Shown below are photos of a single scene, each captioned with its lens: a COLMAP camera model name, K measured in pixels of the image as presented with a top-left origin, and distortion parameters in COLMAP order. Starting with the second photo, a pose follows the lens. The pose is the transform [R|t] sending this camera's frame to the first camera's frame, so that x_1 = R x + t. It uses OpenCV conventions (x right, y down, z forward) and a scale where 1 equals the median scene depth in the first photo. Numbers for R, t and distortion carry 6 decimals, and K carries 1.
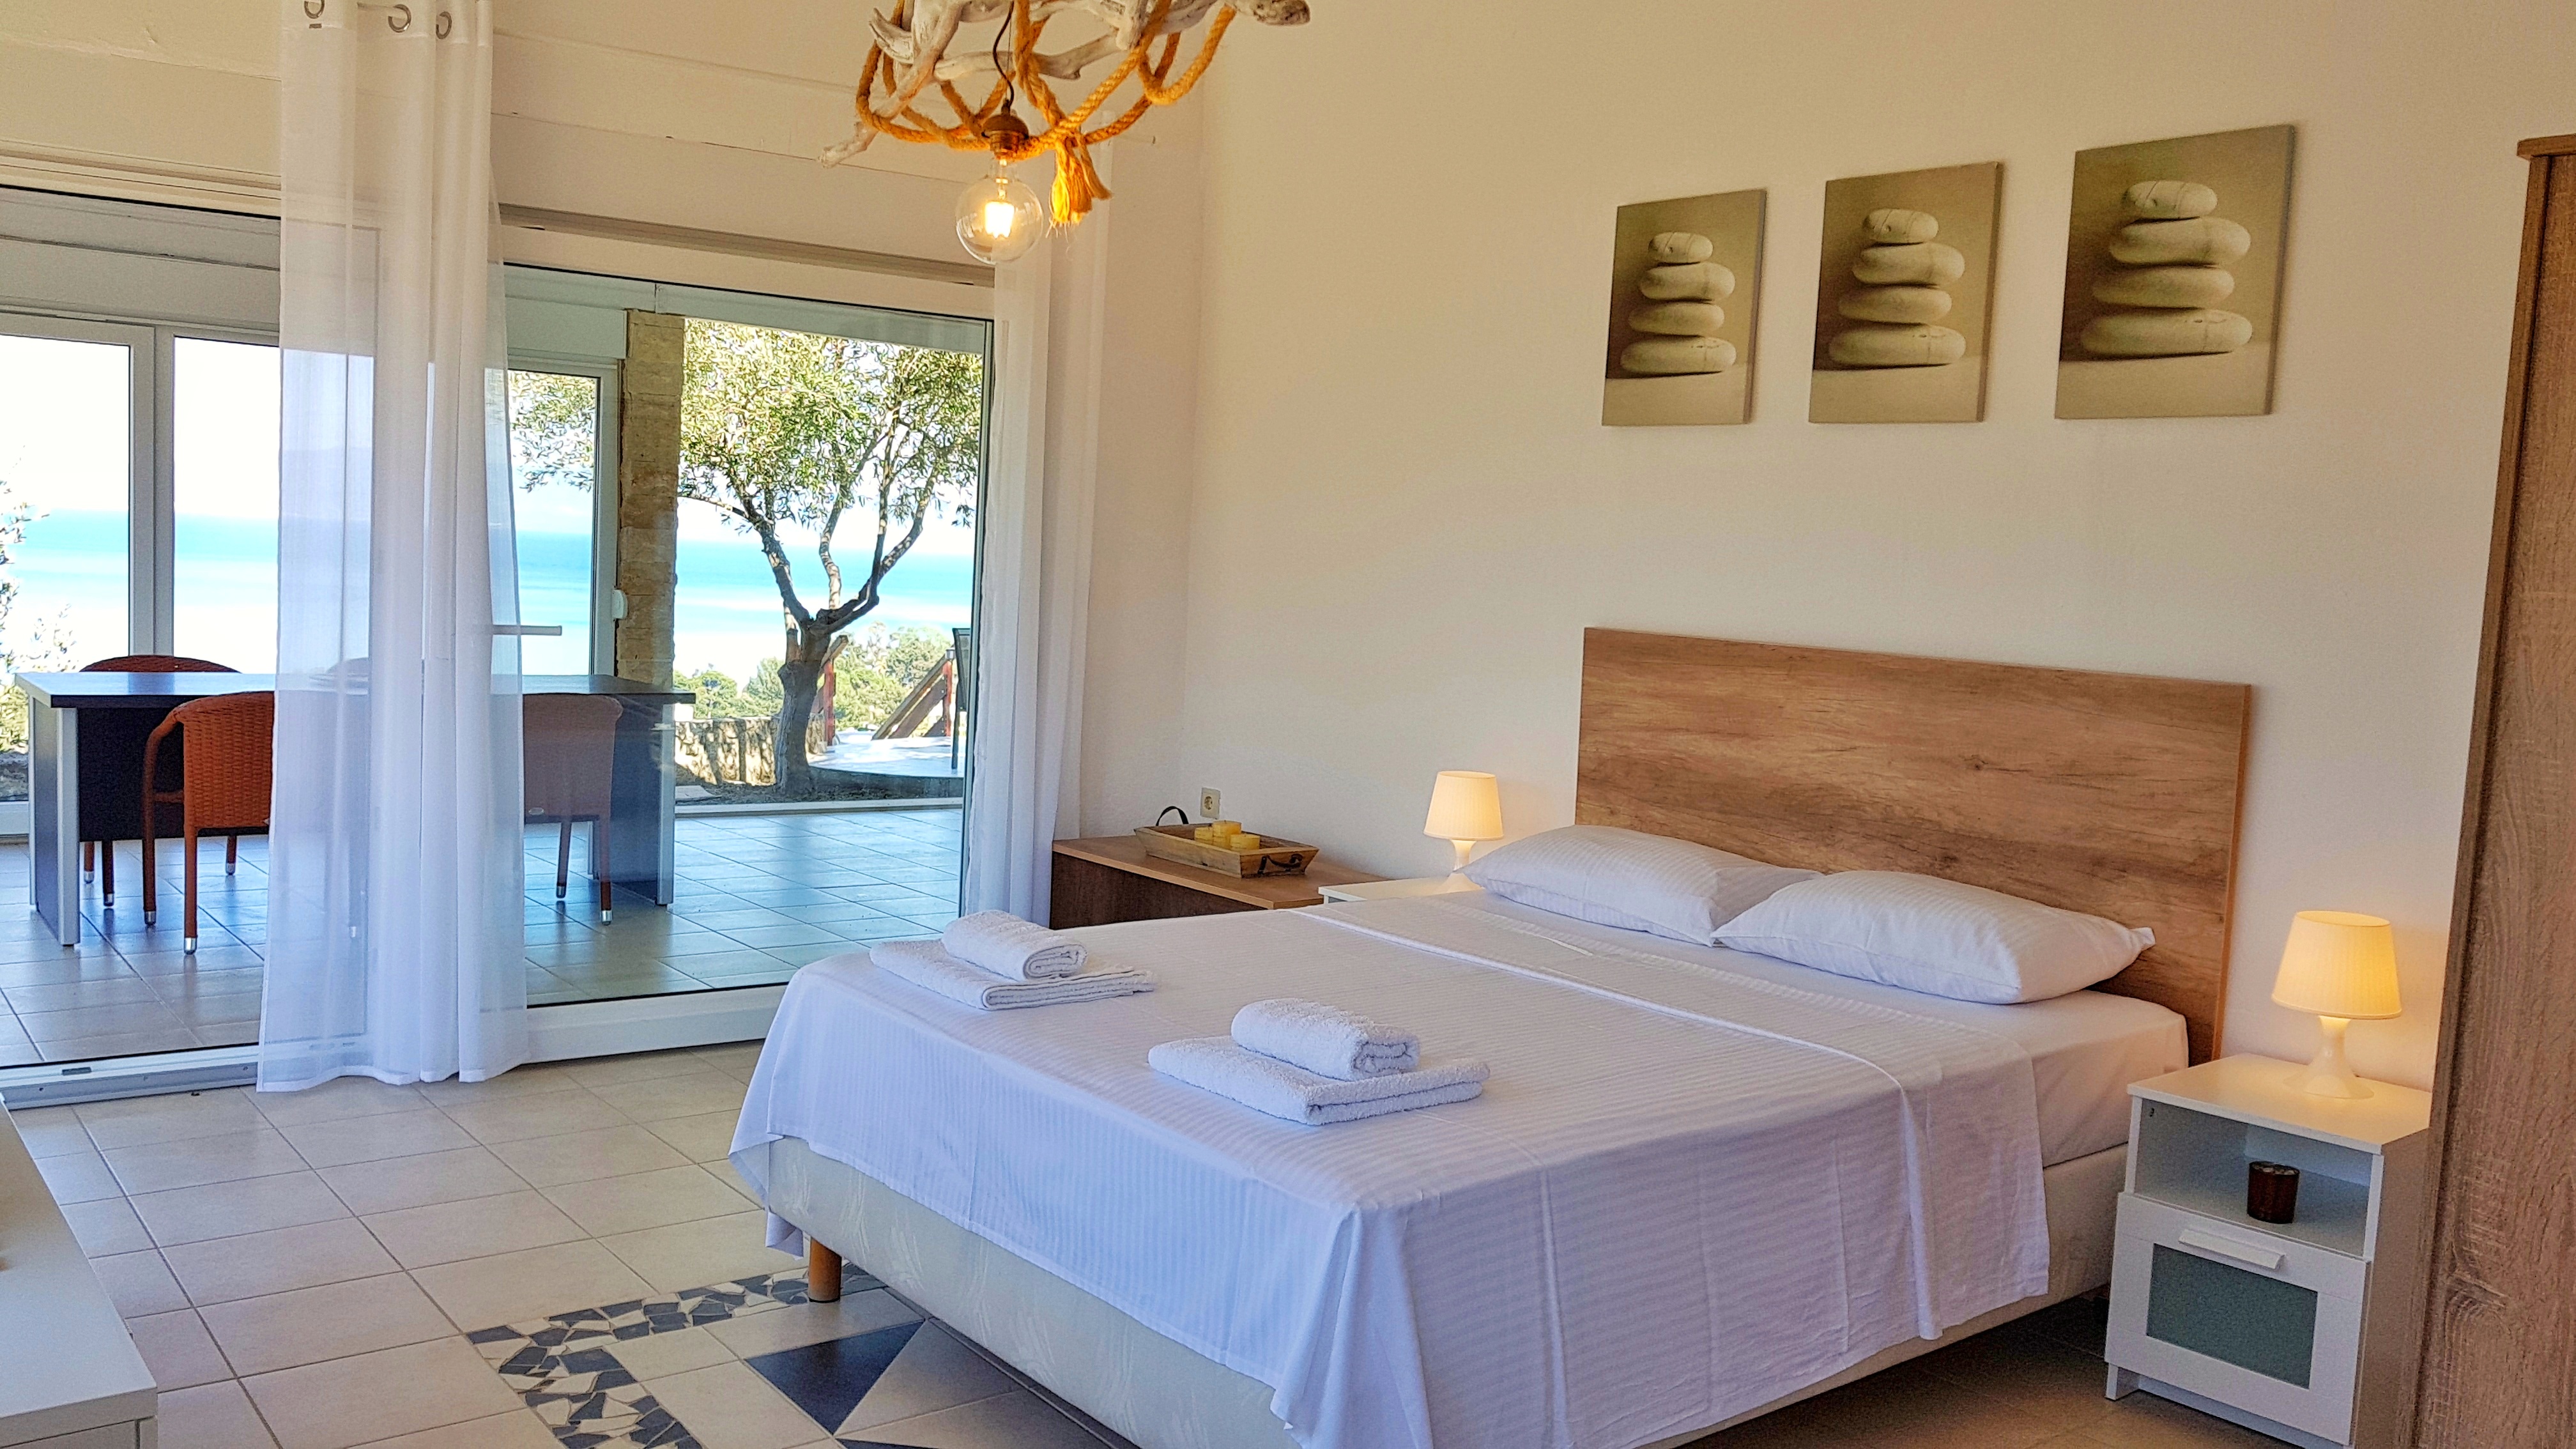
lens RADIAL K [[2019.8, 0, 1281.8], [0, 2019.8, 746.8], [0, 0, 1]] dist [-0.005349, -0.014767]
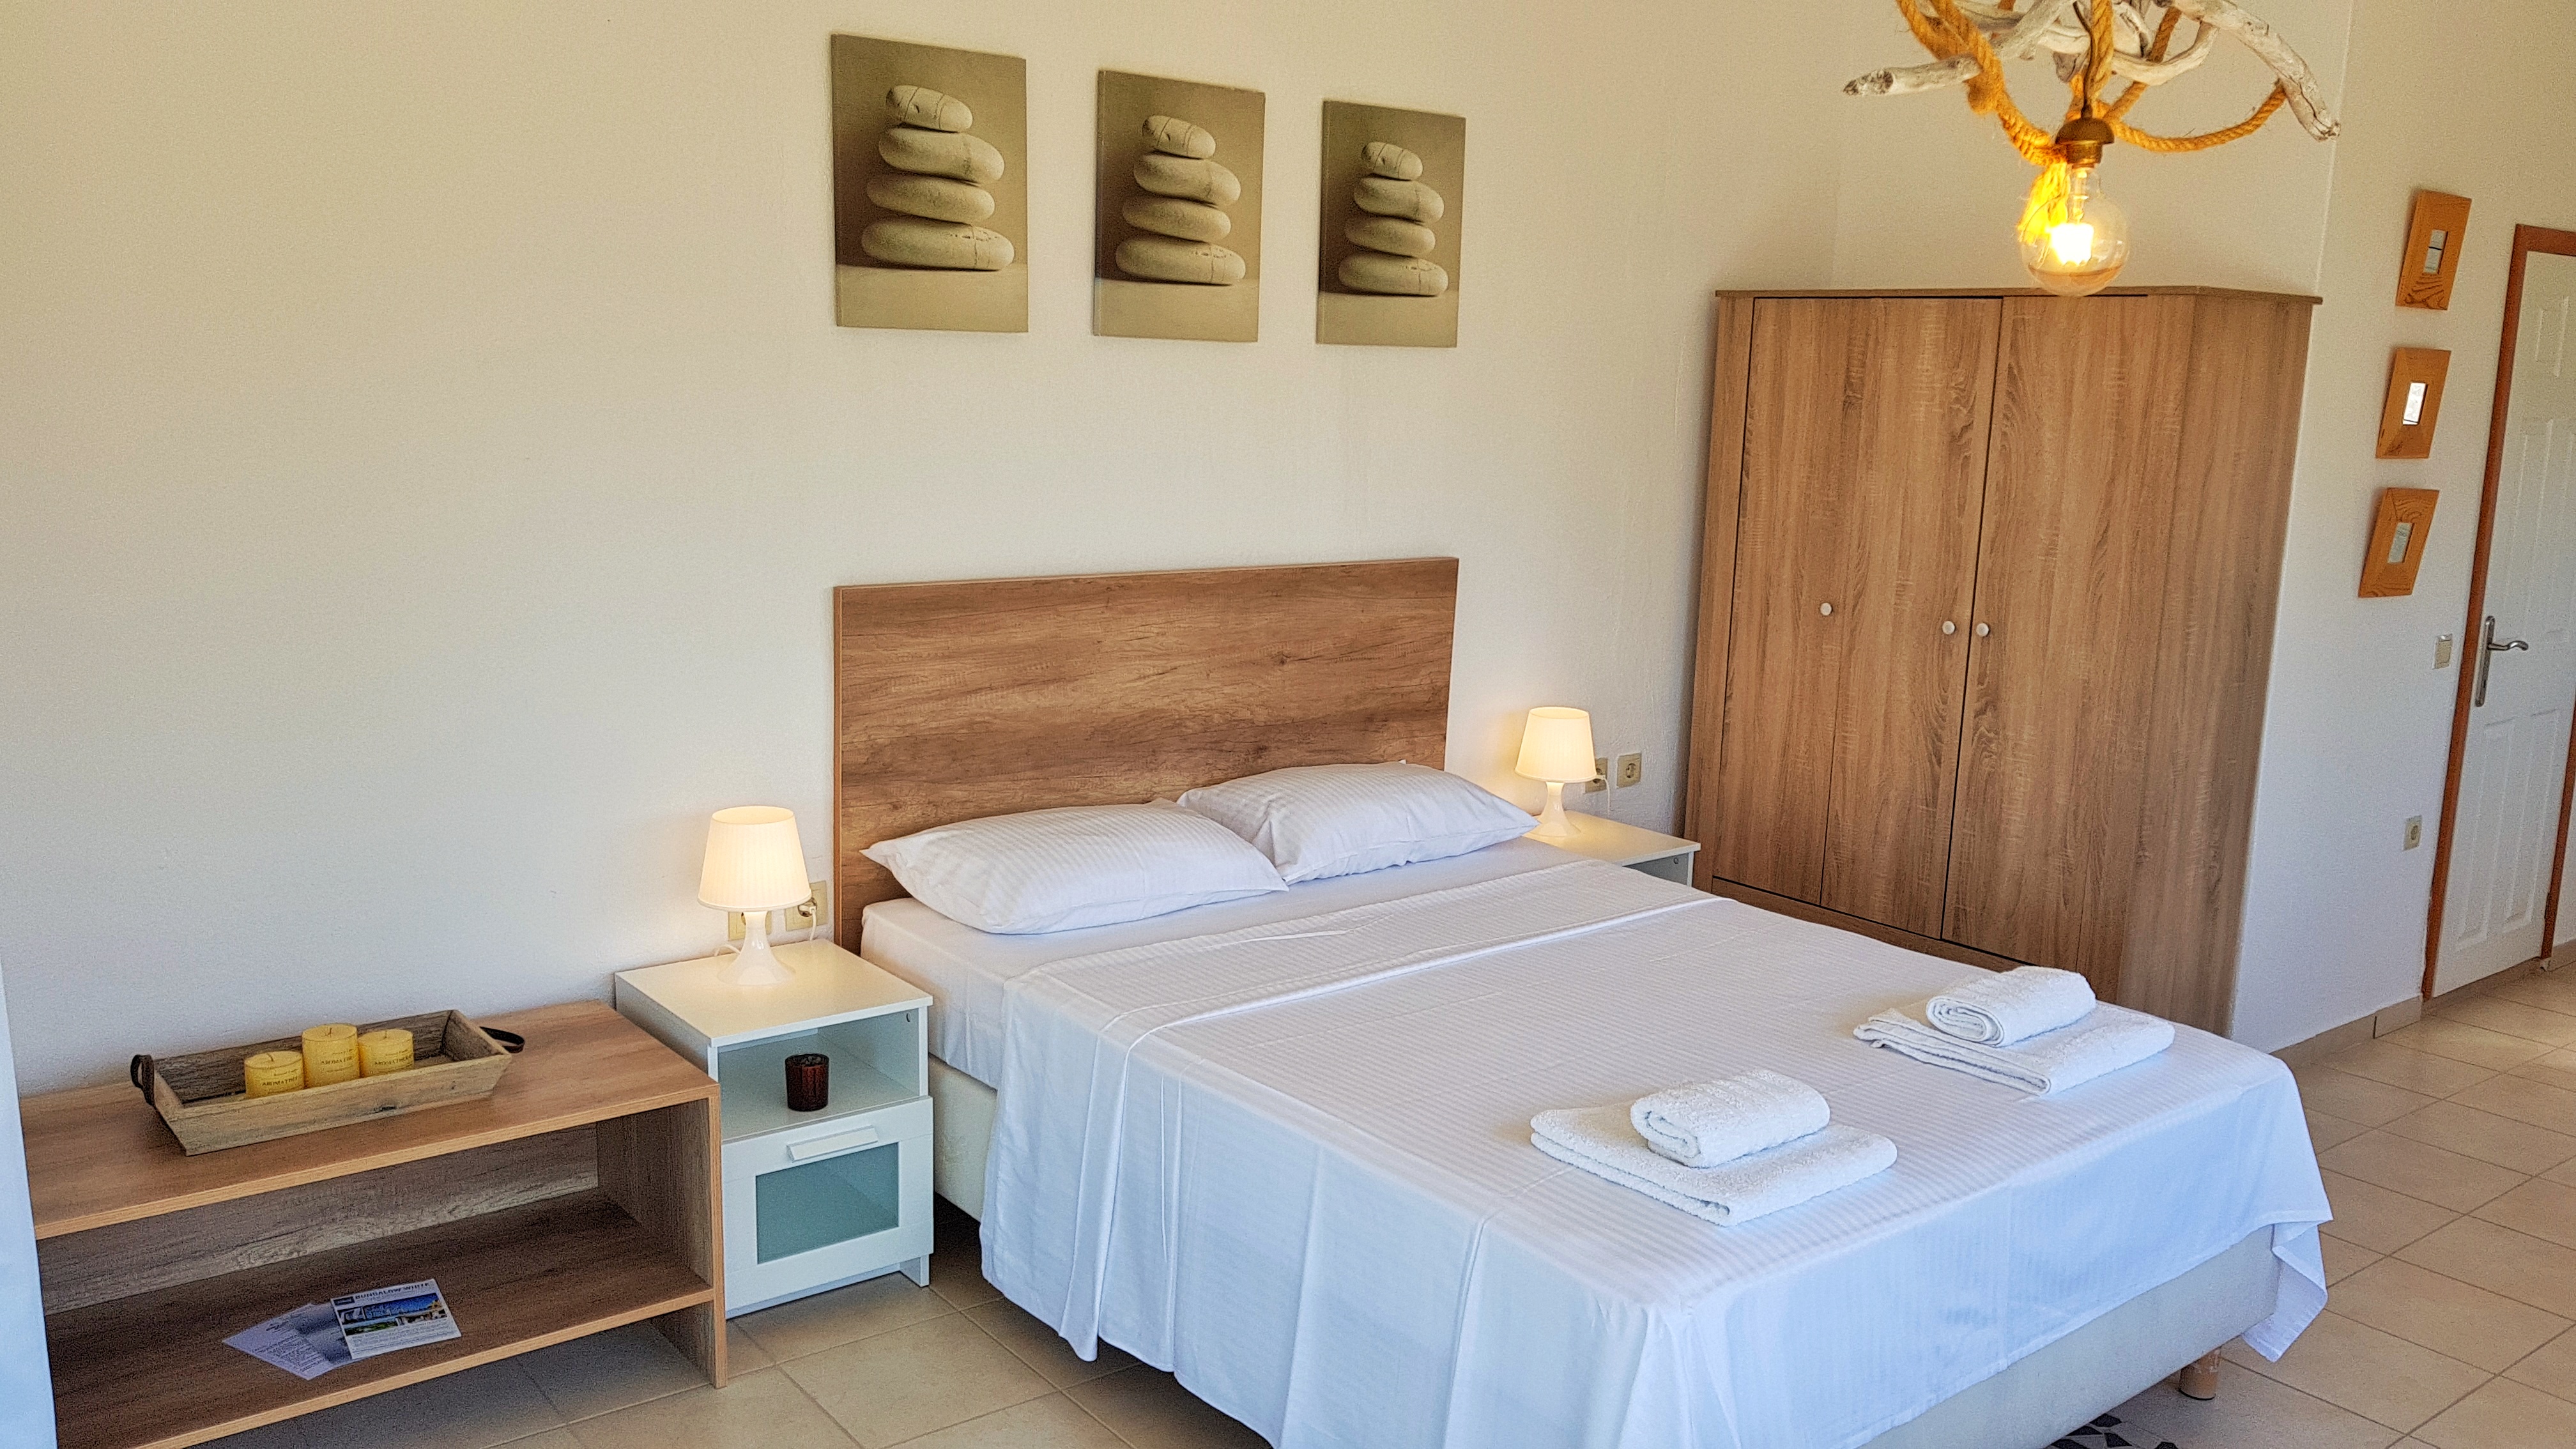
lens RADIAL K [[2019.8, 0, 1302.8], [0, 2019.8, 760.0], [0, 0, 1]] dist [-0.005349, -0.014767]
pose [[0.012701, -0.243972, 0.969699, -0.693164], [0.070244, 0.967599, 0.242523, -0.192269], [-0.997449, 0.065035, 0.029427, 0.900902]]
